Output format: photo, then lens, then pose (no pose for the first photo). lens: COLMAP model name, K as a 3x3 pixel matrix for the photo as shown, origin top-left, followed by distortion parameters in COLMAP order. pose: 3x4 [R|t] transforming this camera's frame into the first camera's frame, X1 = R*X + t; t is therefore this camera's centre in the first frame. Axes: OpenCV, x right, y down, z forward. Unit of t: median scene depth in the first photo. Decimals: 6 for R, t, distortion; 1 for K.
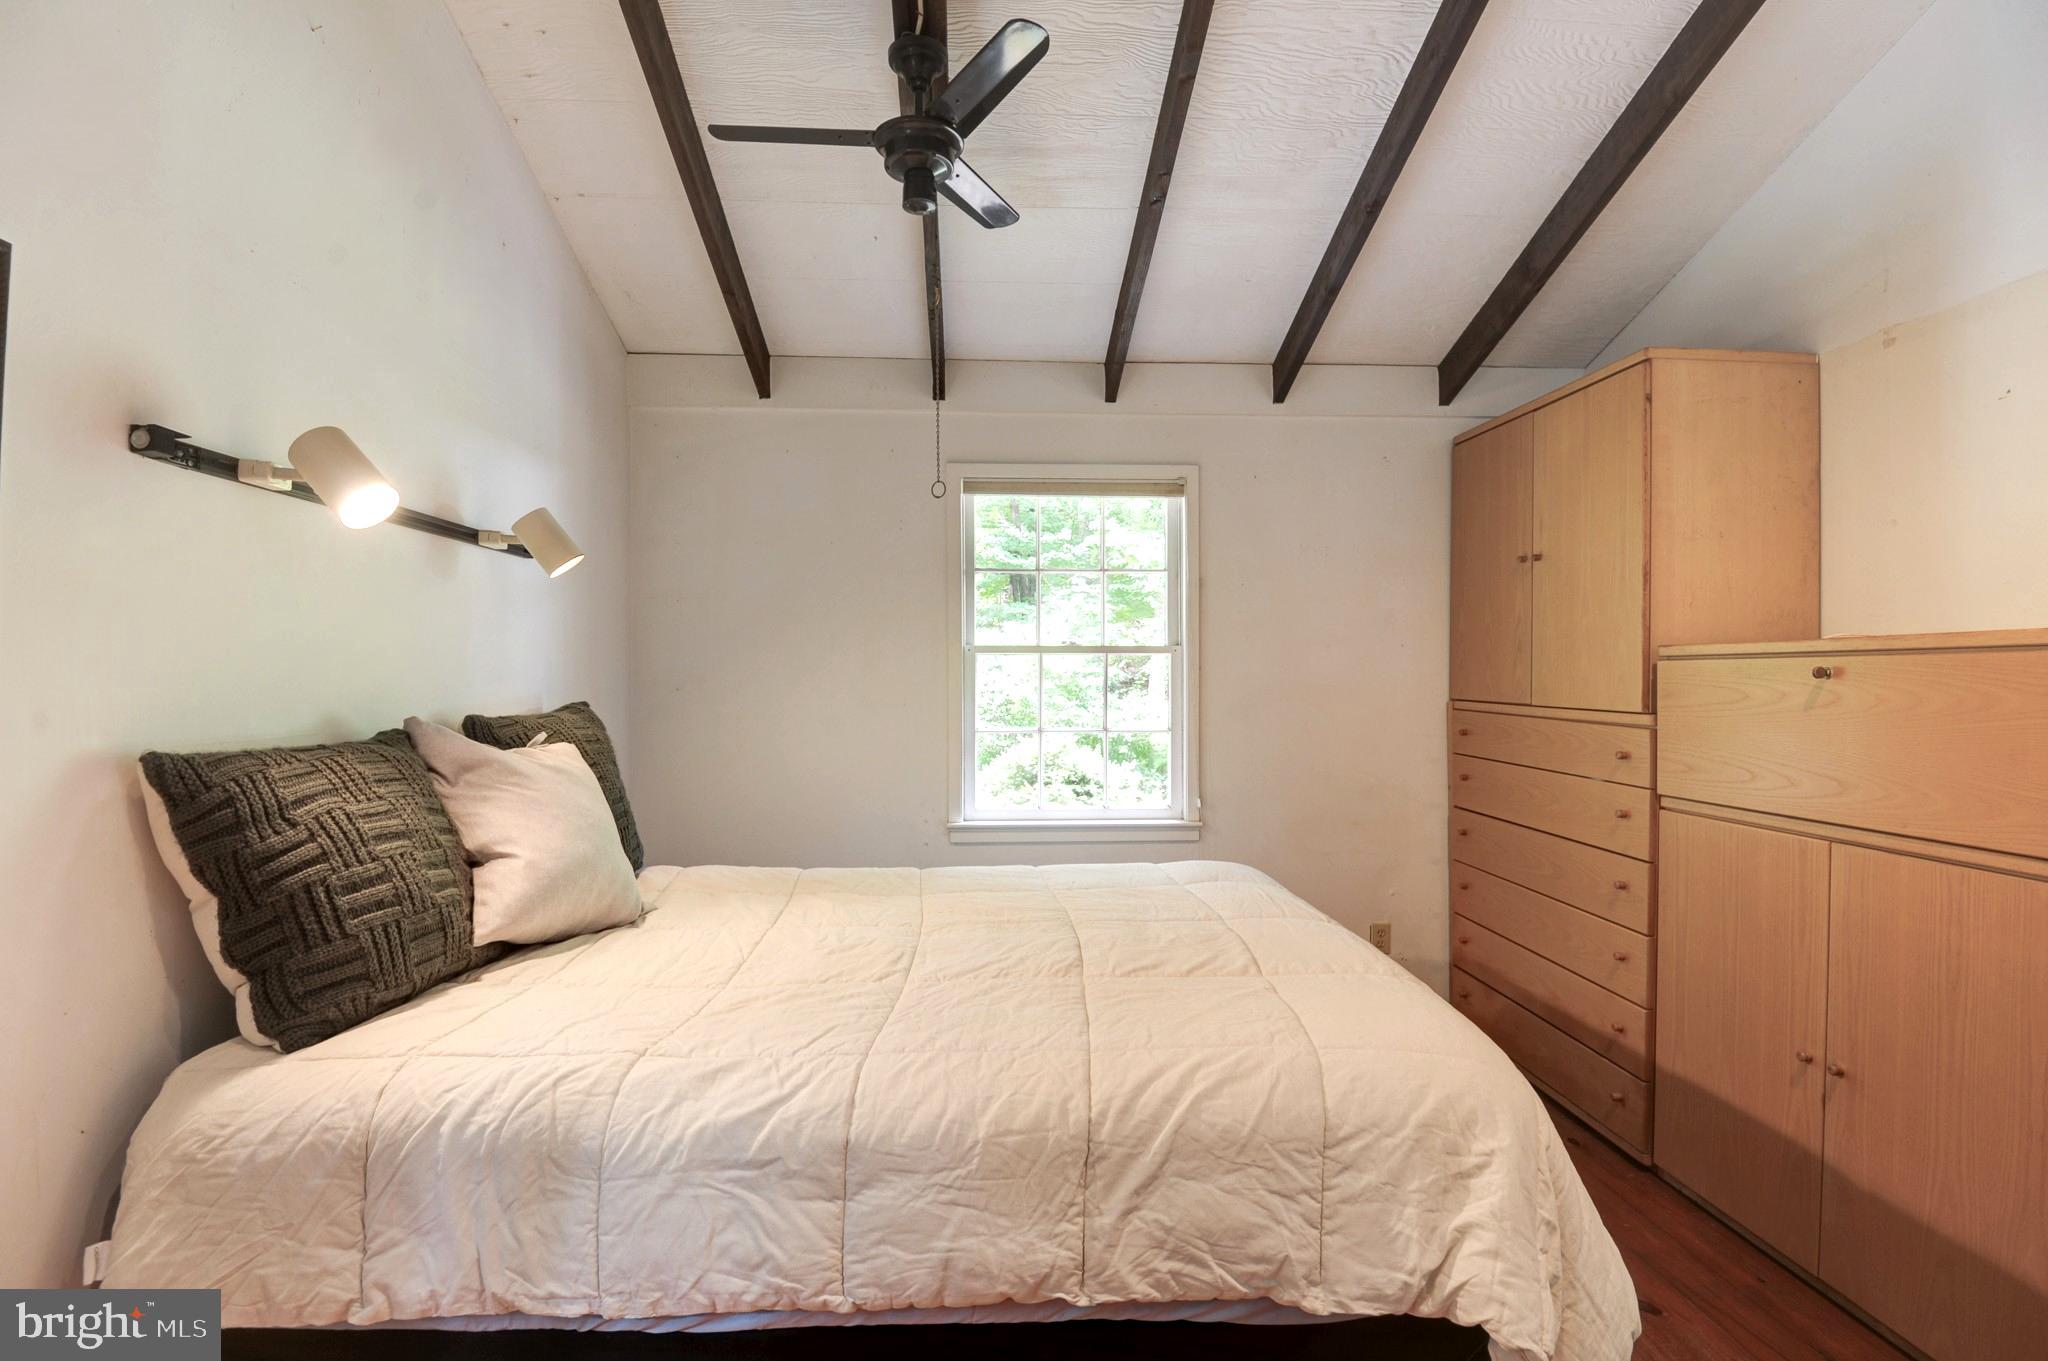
lens RADIAL K [[961.4, 0, 1015.1], [0, 961.4, 673.1], [0, 0, 1]] dist [-0.009083, -0.009248]
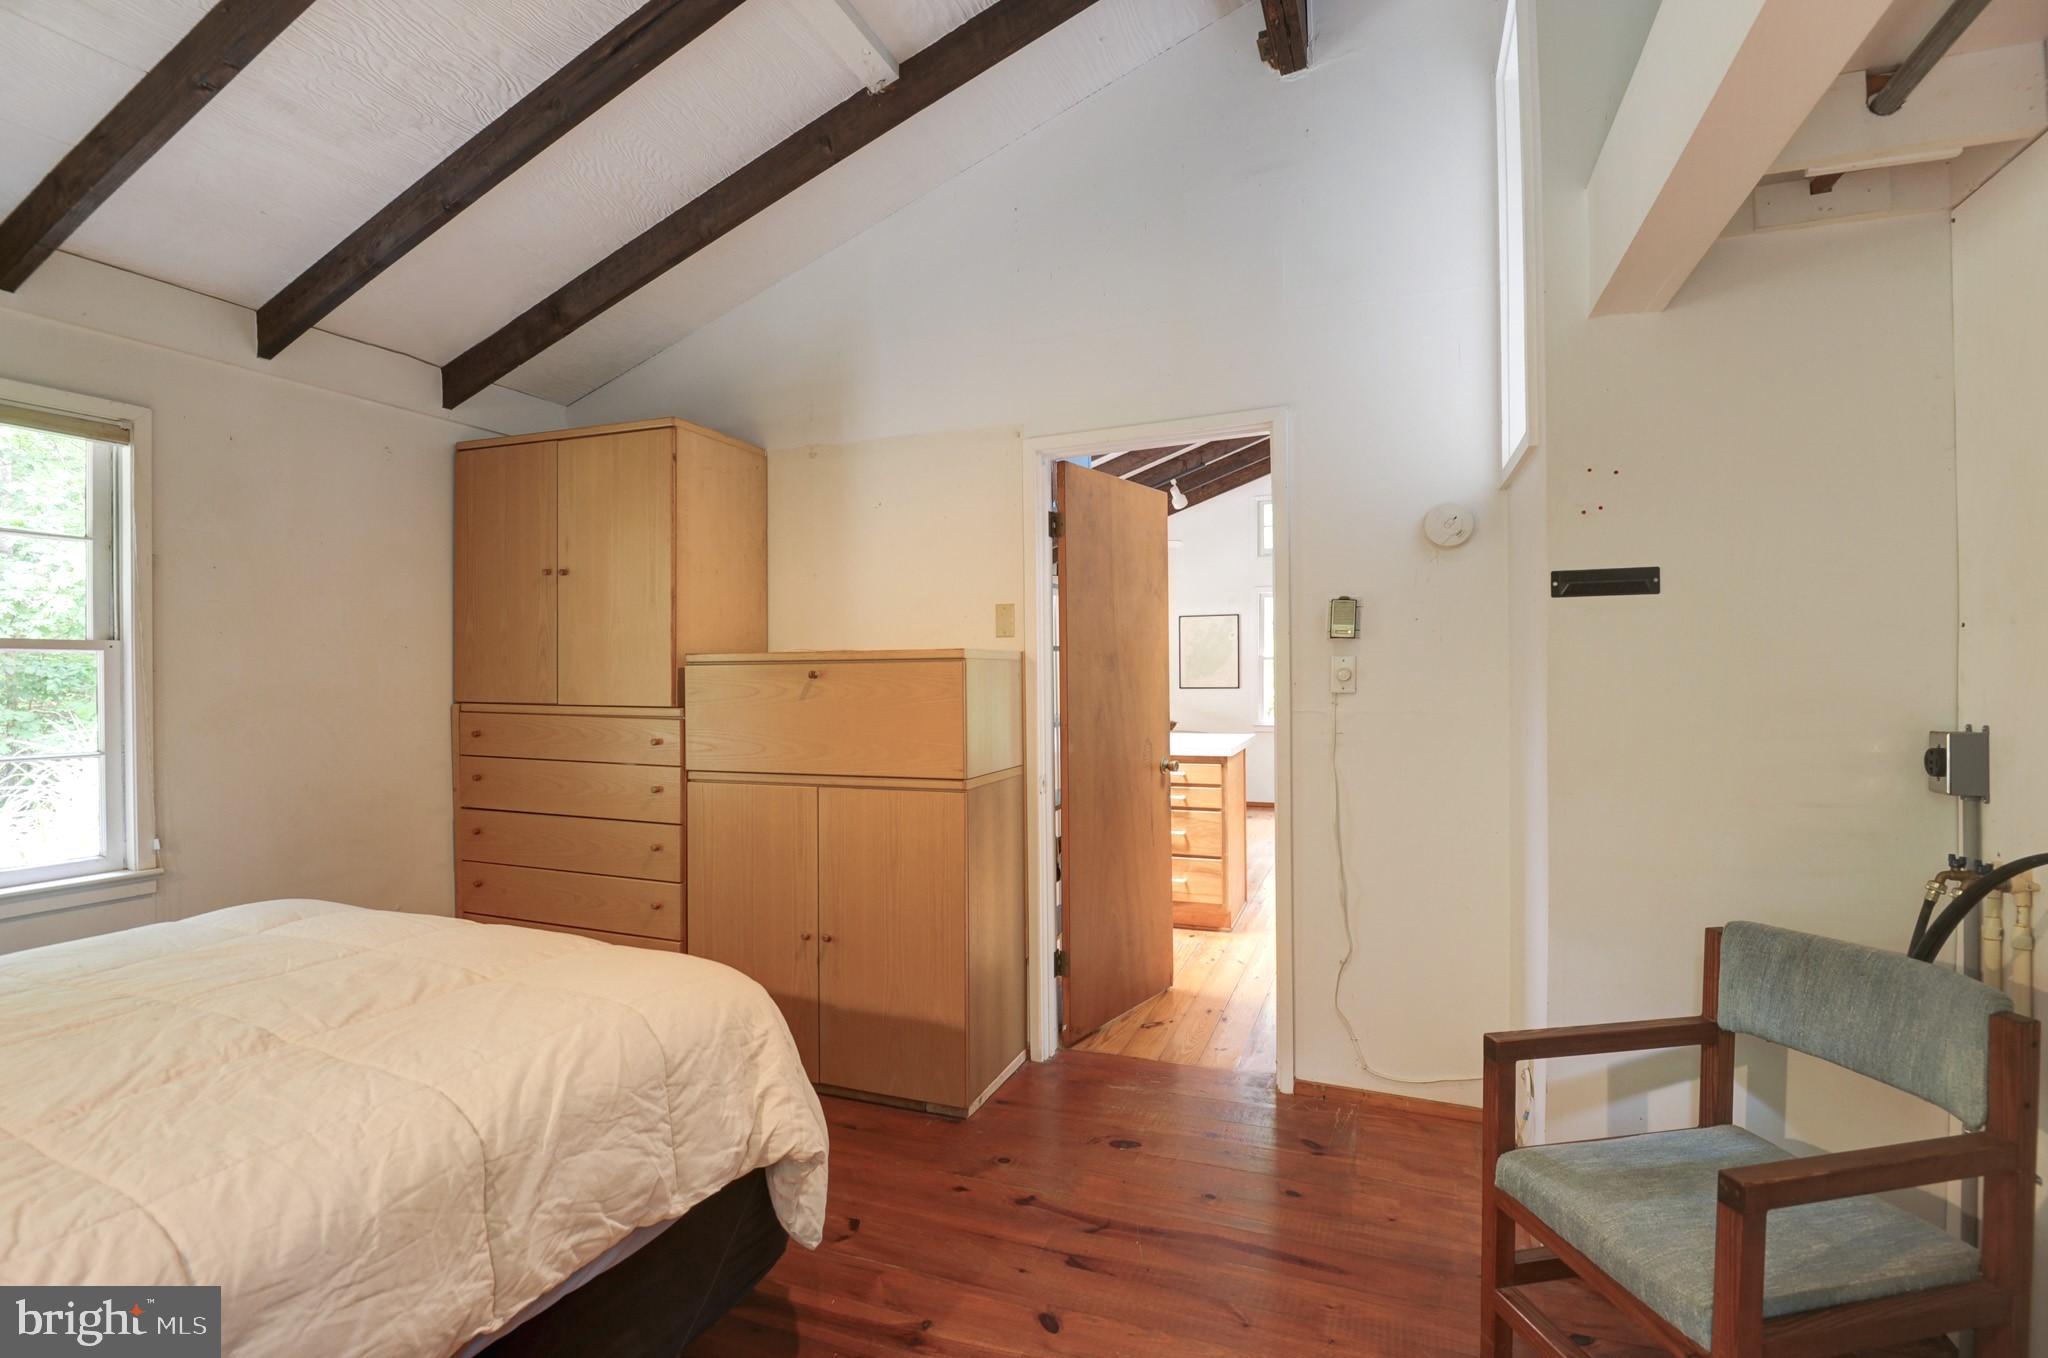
lens RADIAL K [[961.4, 0, 1026.2], [0, 961.4, 666.2], [0, 0, 1]] dist [-0.009083, -0.009248]
pose [[0.412540, 0.005786, 0.910921, -0.401628], [0.003380, 0.999963, -0.007883, -0.000584], [-0.910933, 0.006331, 0.412505, 0.075111]]
